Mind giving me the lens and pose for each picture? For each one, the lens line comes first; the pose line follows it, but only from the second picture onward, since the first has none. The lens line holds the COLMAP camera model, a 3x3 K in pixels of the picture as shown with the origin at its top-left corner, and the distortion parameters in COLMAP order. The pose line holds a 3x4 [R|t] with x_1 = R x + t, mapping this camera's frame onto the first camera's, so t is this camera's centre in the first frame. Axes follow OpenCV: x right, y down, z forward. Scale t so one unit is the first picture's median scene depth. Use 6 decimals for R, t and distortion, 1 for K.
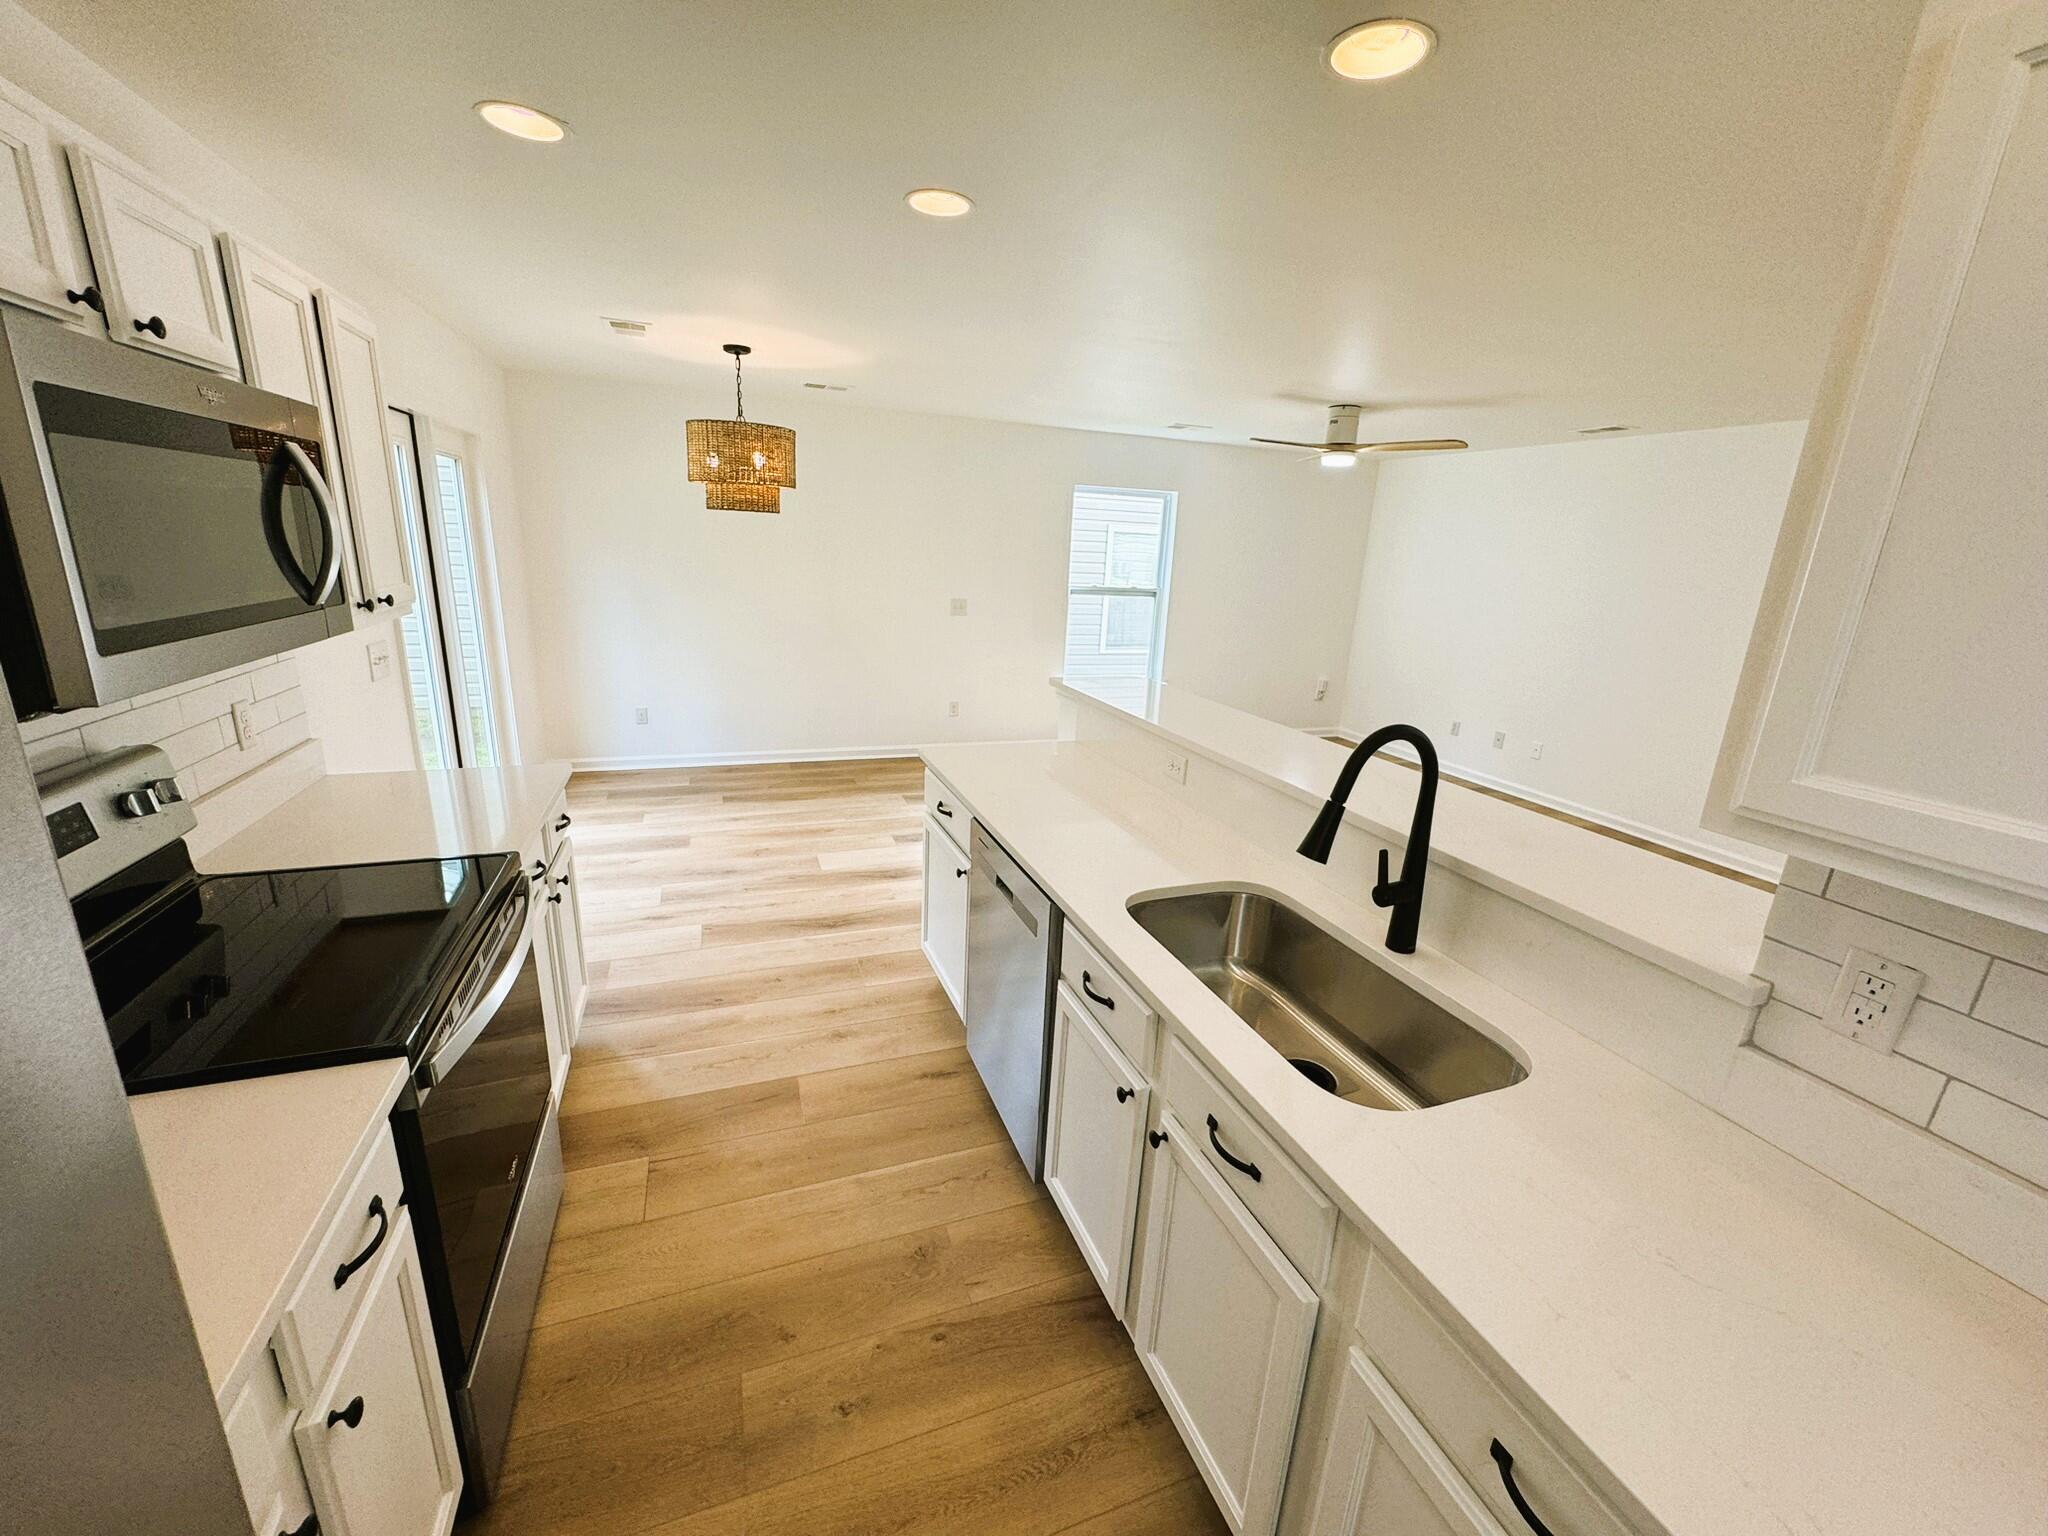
lens RADIAL K [[811.1, 0, 1024.0], [0, 811.1, 768.0], [0, 0, 1]] dist [0.001263, 0.000078]
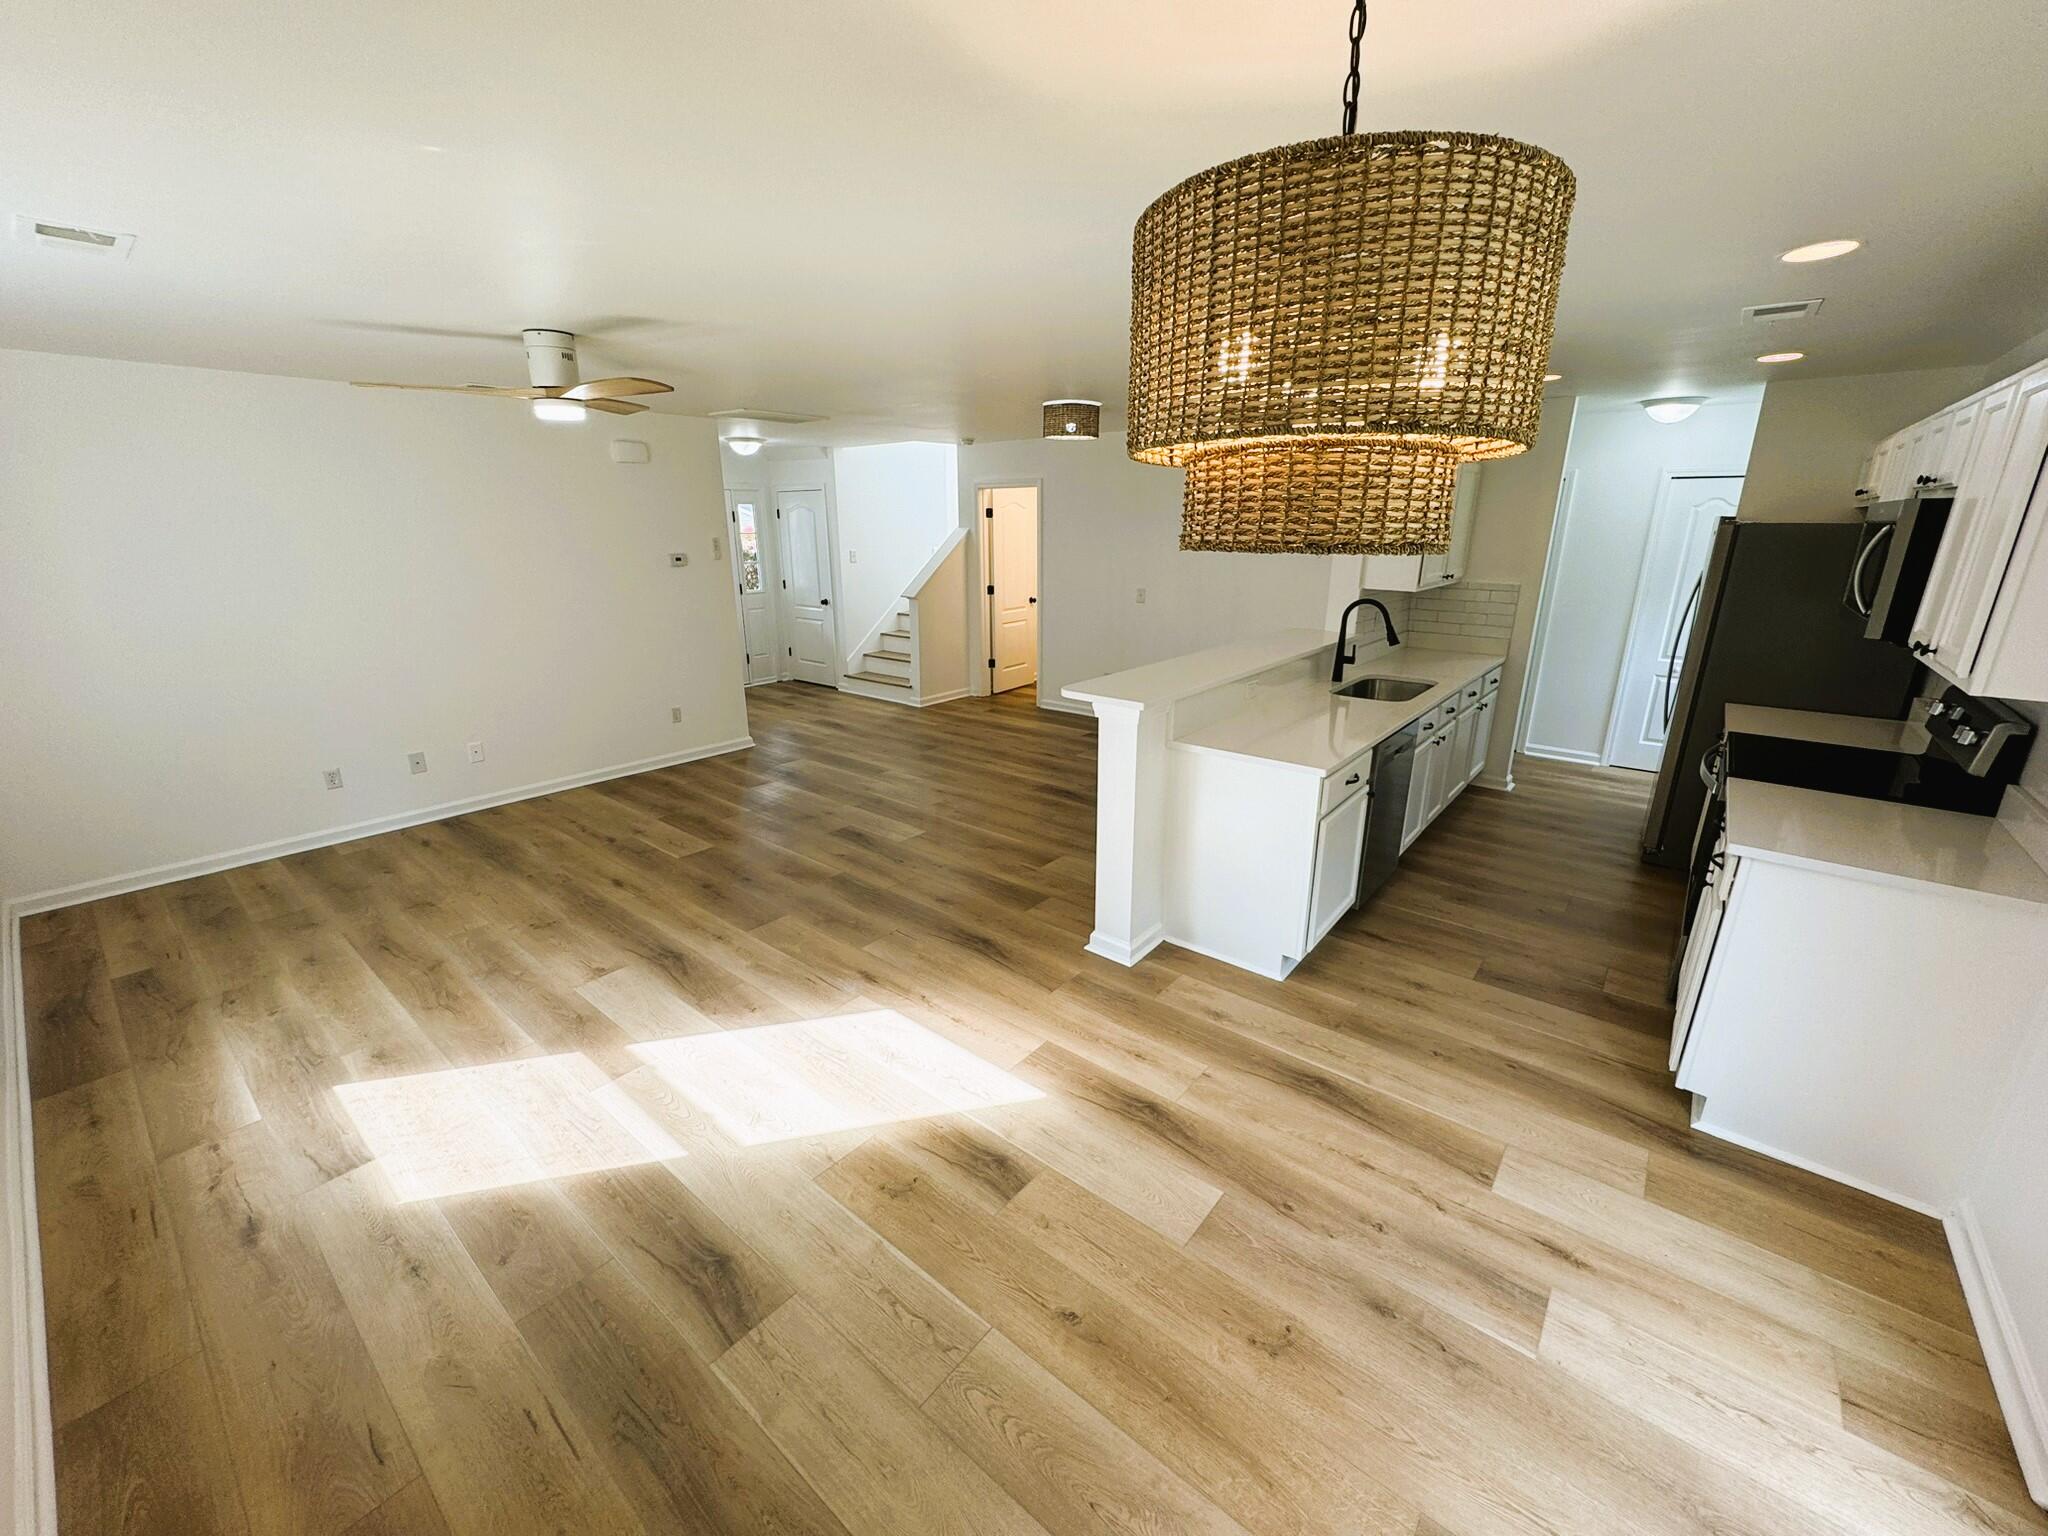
lens RADIAL K [[811.1, 0, 1024.0], [0, 811.1, 768.0], [0, 0, 1]] dist [0.001263, 0.000078]
pose [[-0.496163, -0.297021, 0.815844, -0.683443], [0.210175, 0.870627, 0.444786, -0.493876], [-0.842407, 0.392156, -0.369547, 1.516788]]
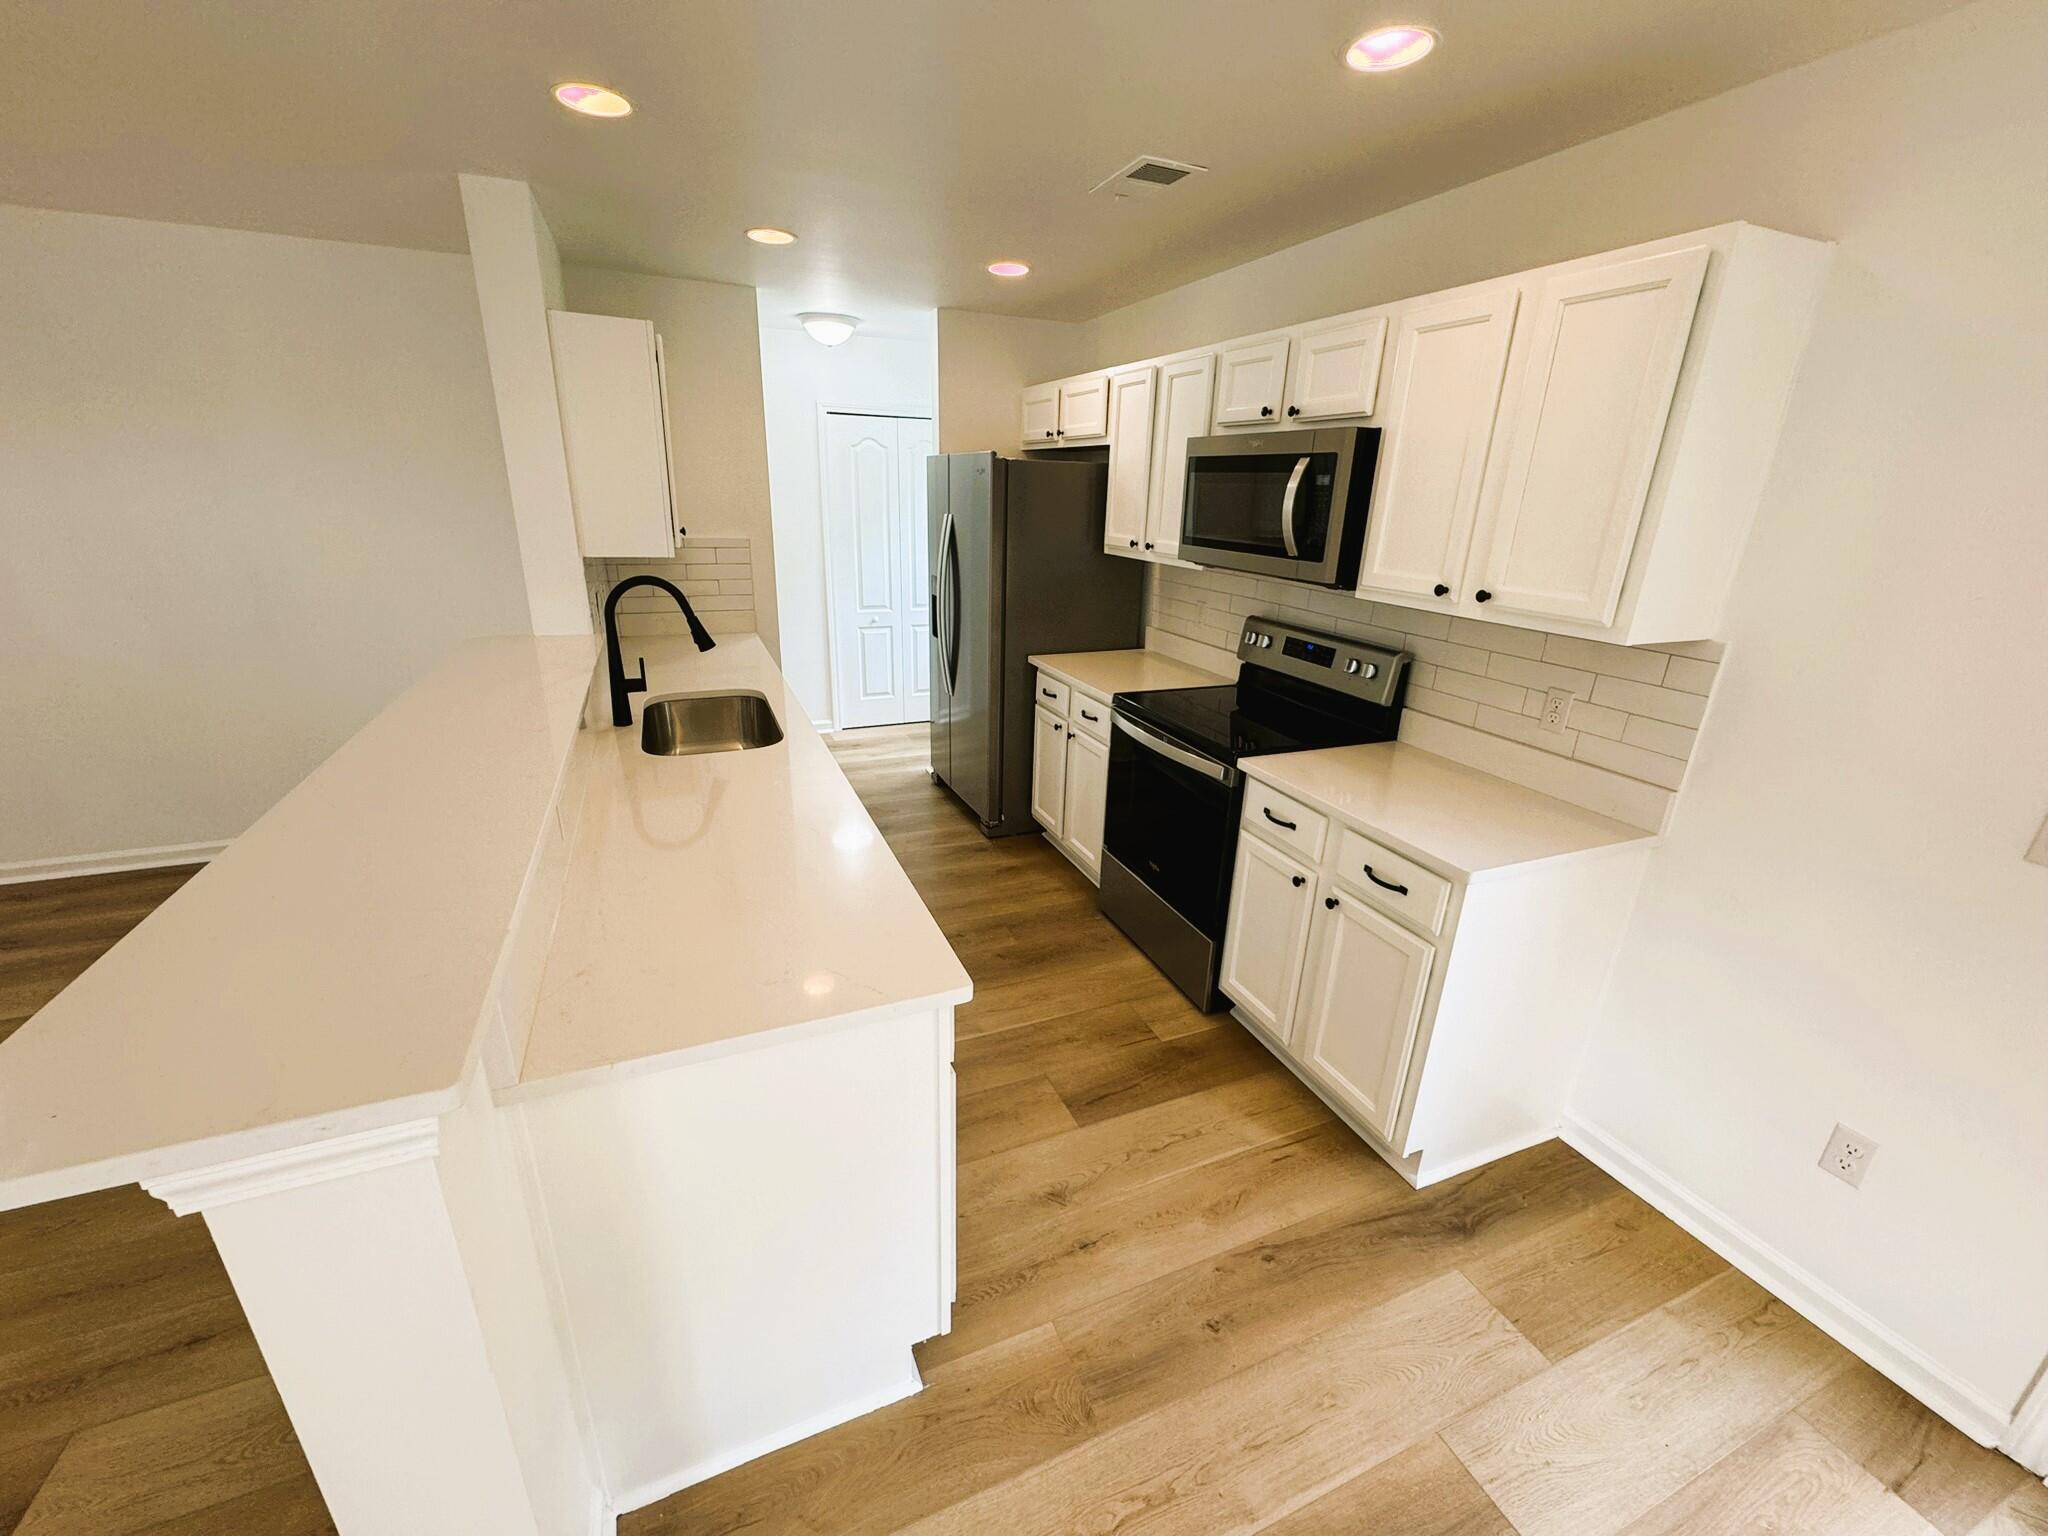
lens RADIAL K [[811.1, 0, 1024.0], [0, 811.1, 768.0], [0, 0, 1]] dist [0.001263, 0.000078]
pose [[-0.996735, -0.055467, -0.058670, -0.114747], [-0.079023, 0.819209, 0.568024, -0.334834], [0.016556, 0.570806, -0.820918, 1.168028]]
